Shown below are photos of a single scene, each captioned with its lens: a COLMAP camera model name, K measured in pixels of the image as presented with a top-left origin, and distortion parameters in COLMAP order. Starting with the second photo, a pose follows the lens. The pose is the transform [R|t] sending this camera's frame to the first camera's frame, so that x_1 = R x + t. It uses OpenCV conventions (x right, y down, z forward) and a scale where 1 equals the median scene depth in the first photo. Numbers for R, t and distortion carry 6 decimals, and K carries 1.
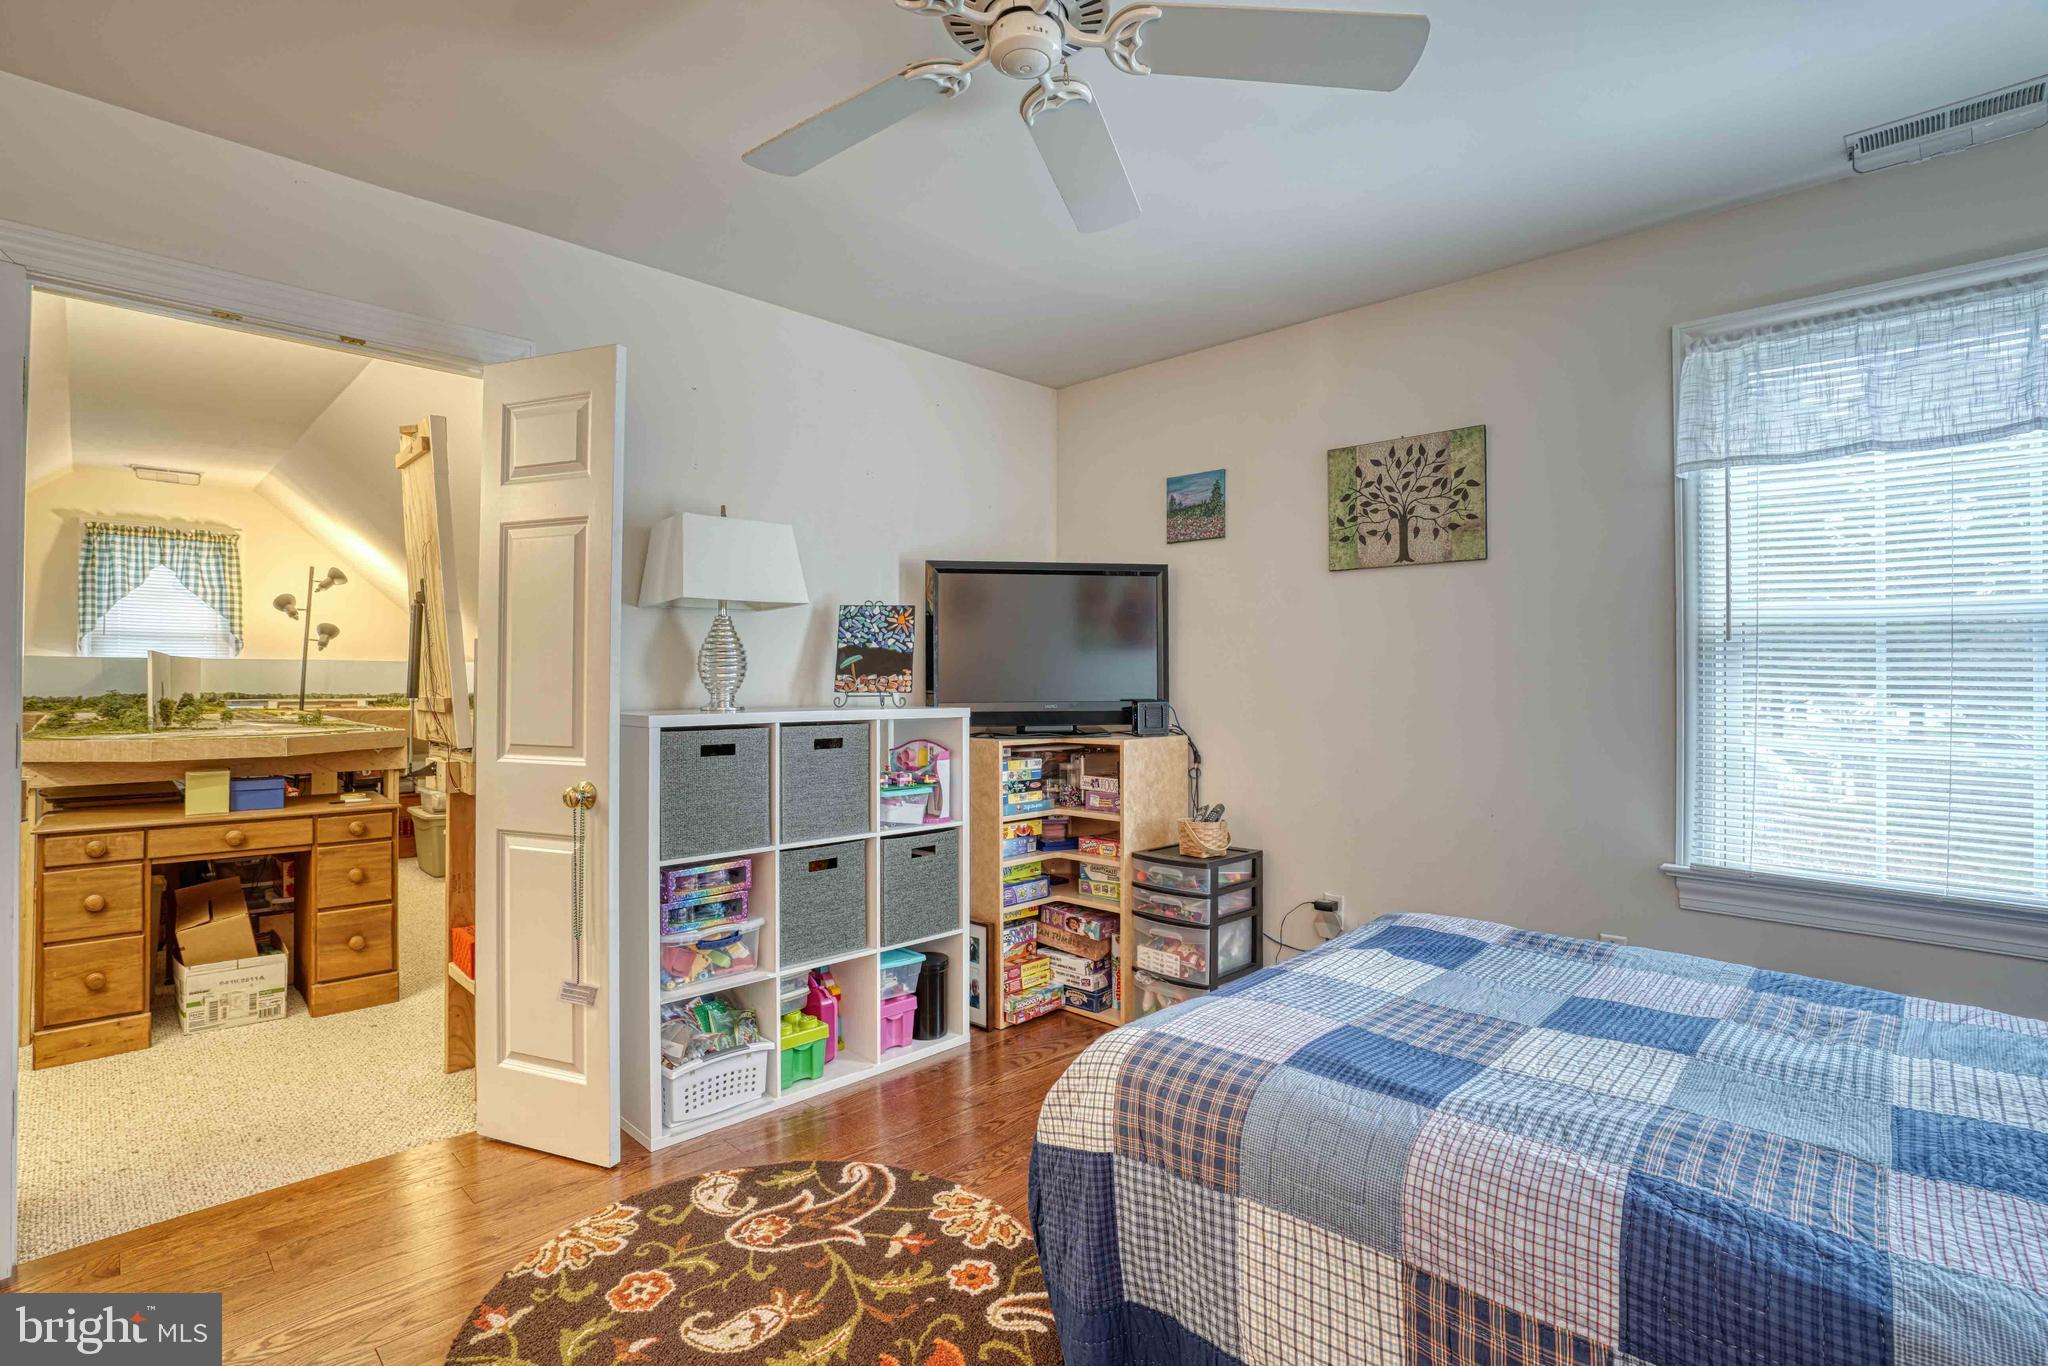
lens RADIAL K [[982.5, 0, 1022.6], [0, 982.5, 659.4], [0, 0, 1]] dist [-0.068879, 0.031720]
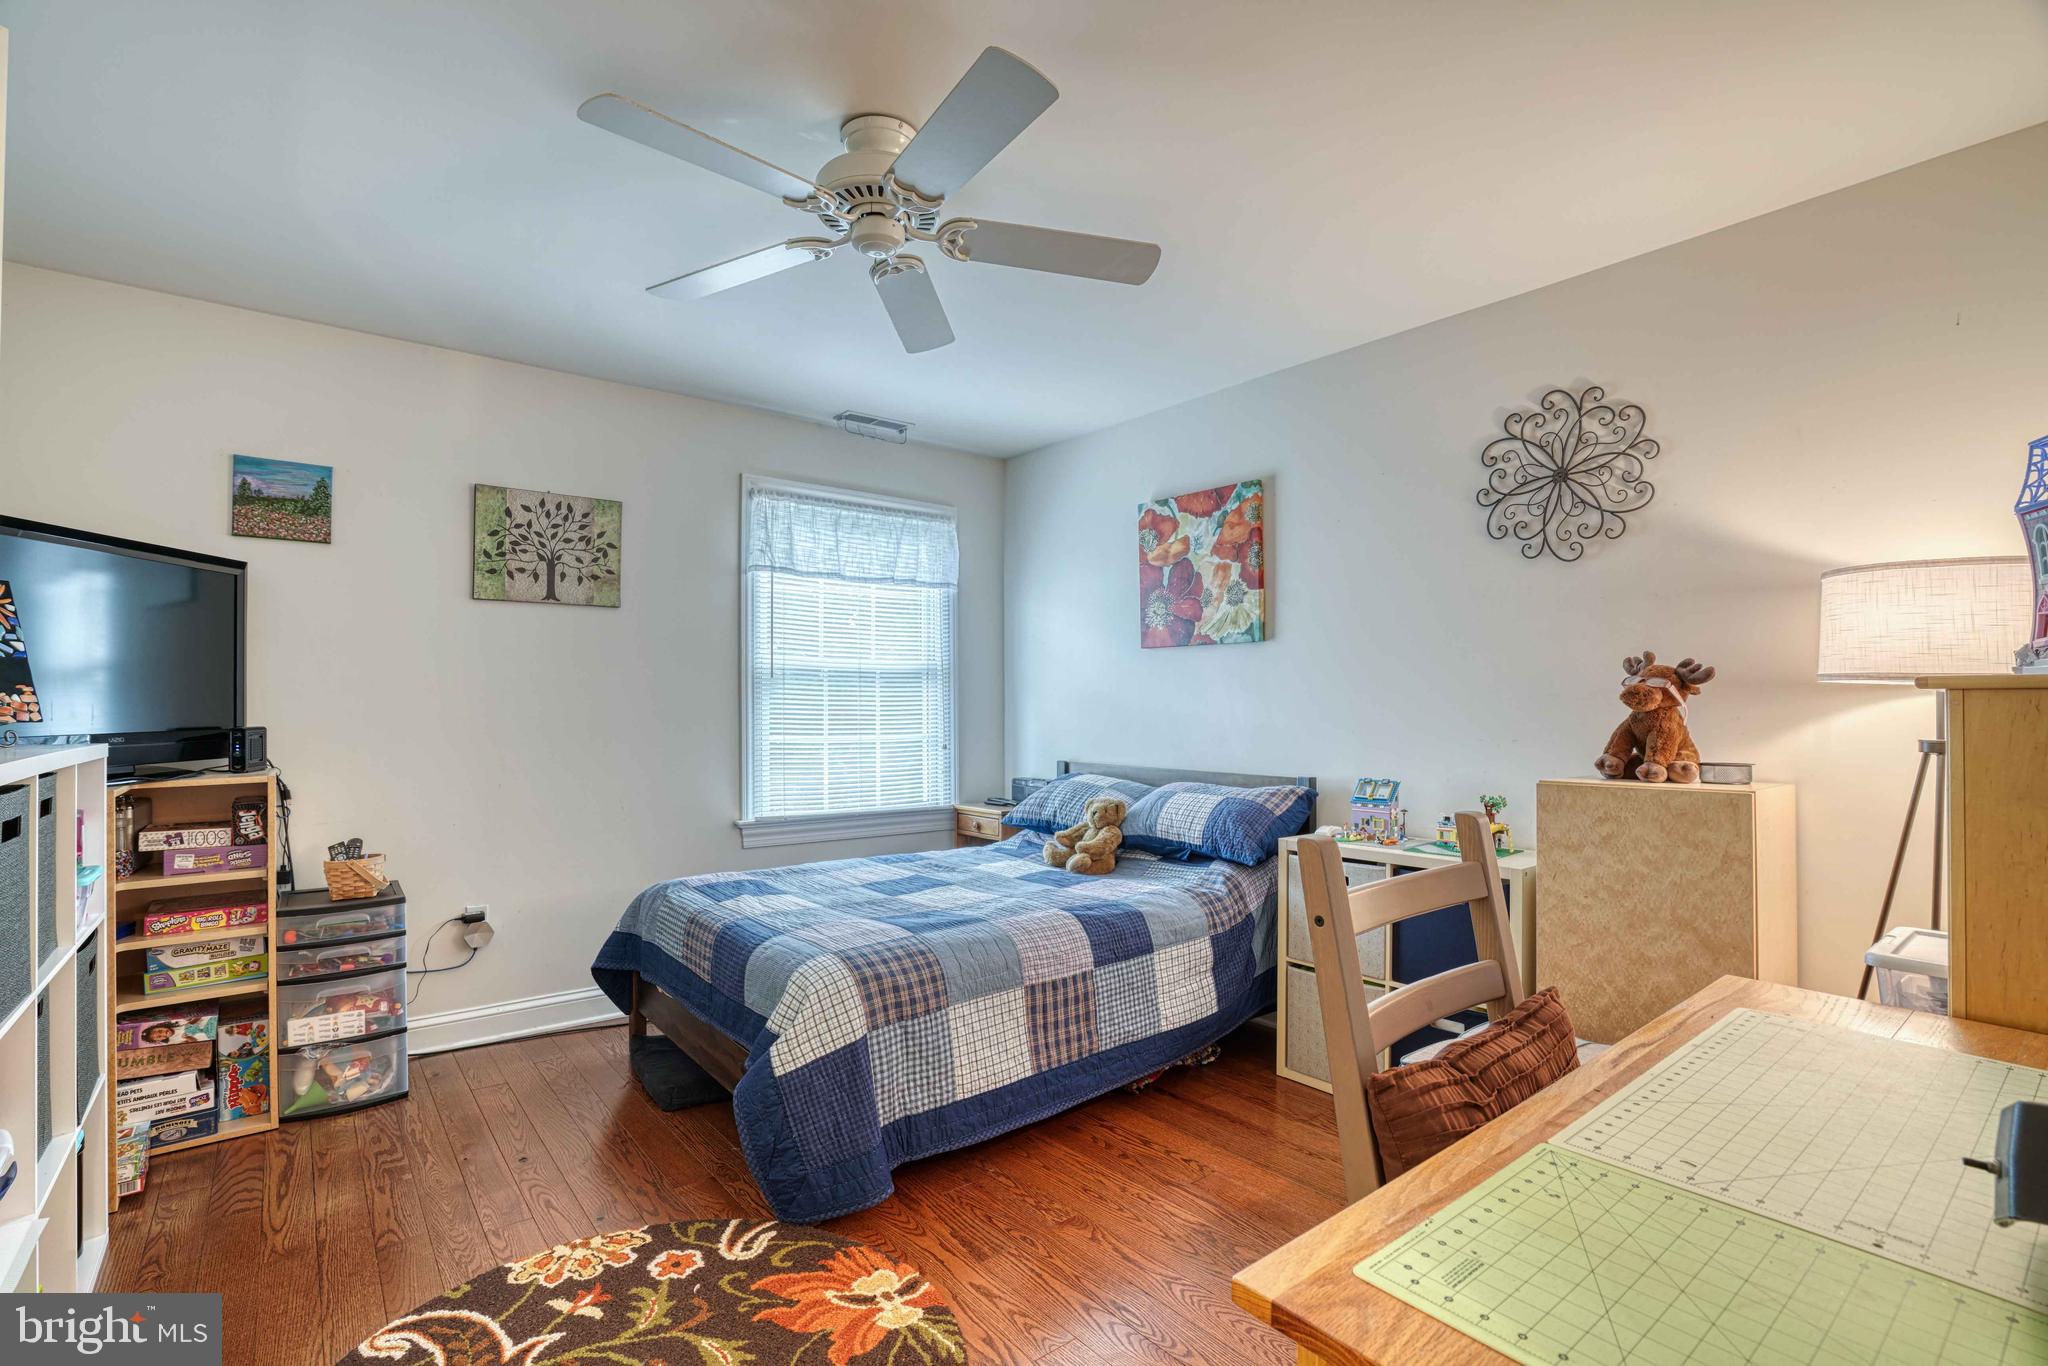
lens RADIAL K [[946.1, 0, 1006.2], [0, 946.1, 682.1], [0, 0, 1]] dist [-0.068220, 0.028413]
pose [[0.105111, 0.020507, 0.994249, -0.663534], [-0.015974, 0.999693, -0.018930, 0.009777], [-0.994332, -0.013893, 0.105406, 0.346851]]
